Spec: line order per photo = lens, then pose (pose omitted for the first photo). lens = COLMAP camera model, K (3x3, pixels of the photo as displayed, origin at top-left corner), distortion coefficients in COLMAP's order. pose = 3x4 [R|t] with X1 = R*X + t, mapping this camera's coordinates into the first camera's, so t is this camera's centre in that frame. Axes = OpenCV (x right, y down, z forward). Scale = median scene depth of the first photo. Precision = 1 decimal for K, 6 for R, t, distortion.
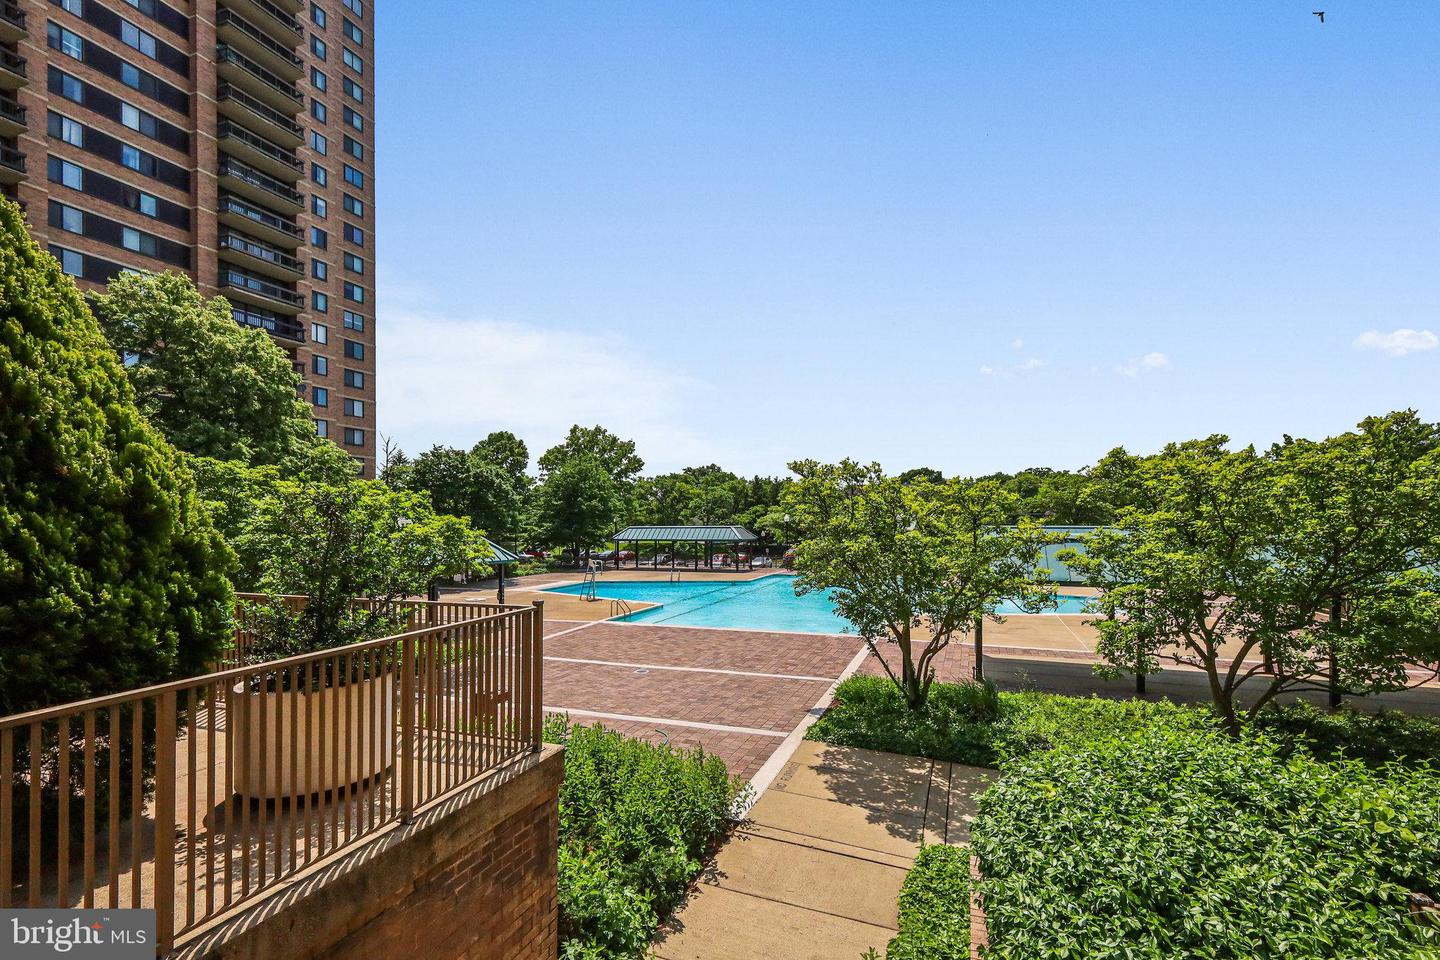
lens RADIAL K [[648.0, 0, 717.7], [0, 648.0, 514.9], [0, 0, 1]] dist [0.001987, 0.000451]
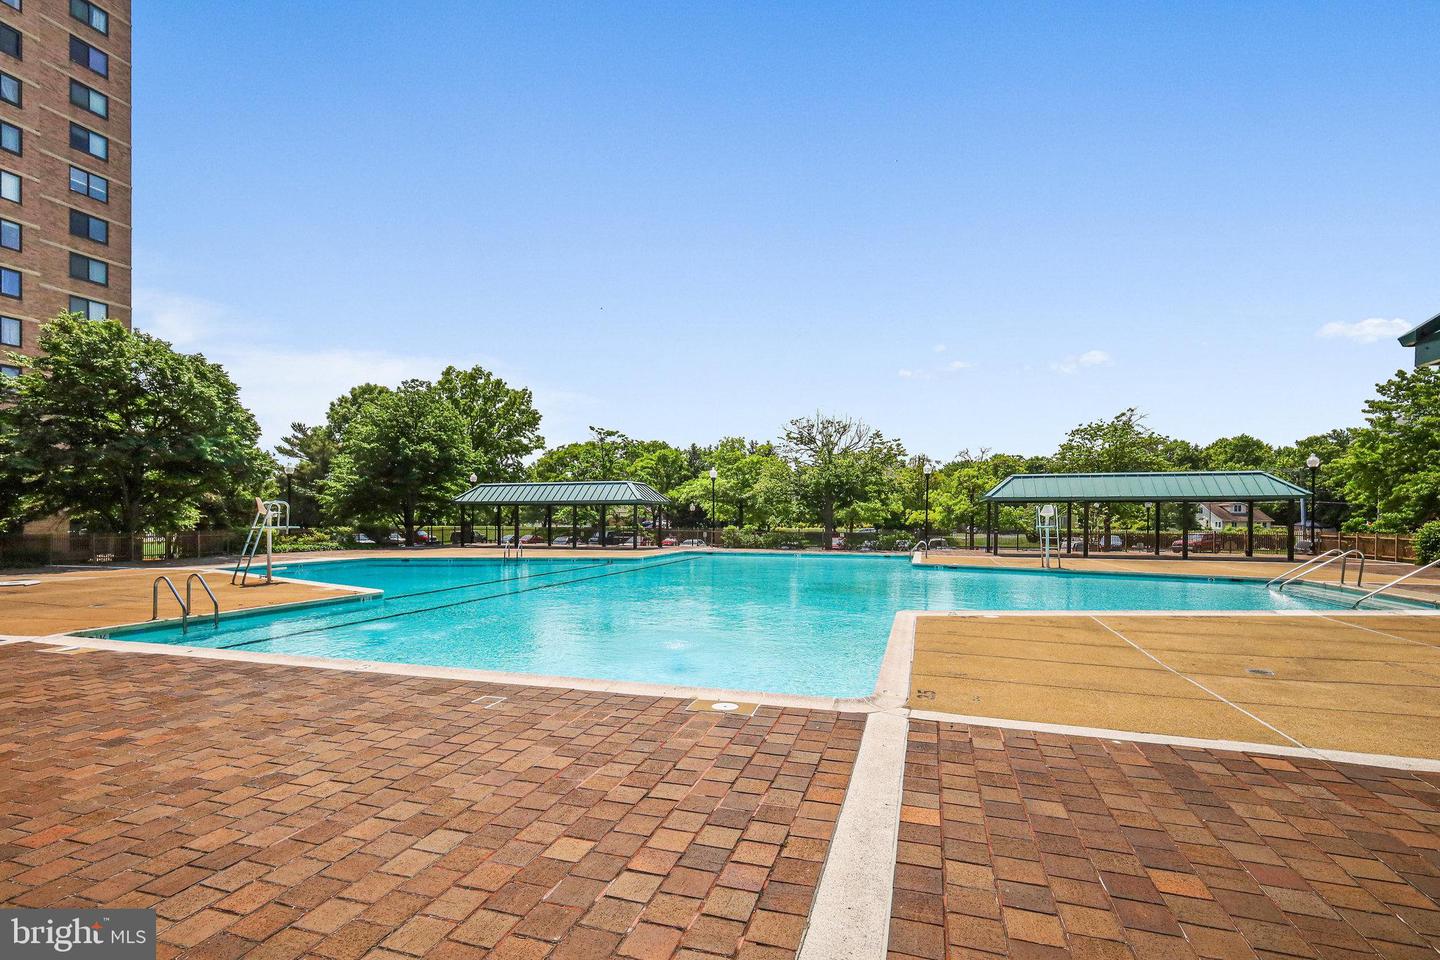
lens RADIAL K [[648.0, 0, 717.7], [0, 648.0, 514.9], [0, 0, 1]] dist [0.001987, 0.000451]
pose [[0.997777, 0.010186, 0.065859, 0.058686], [-0.010432, 0.999940, 0.003395, 0.040395], [-0.065820, -0.004074, 0.997823, 0.272786]]
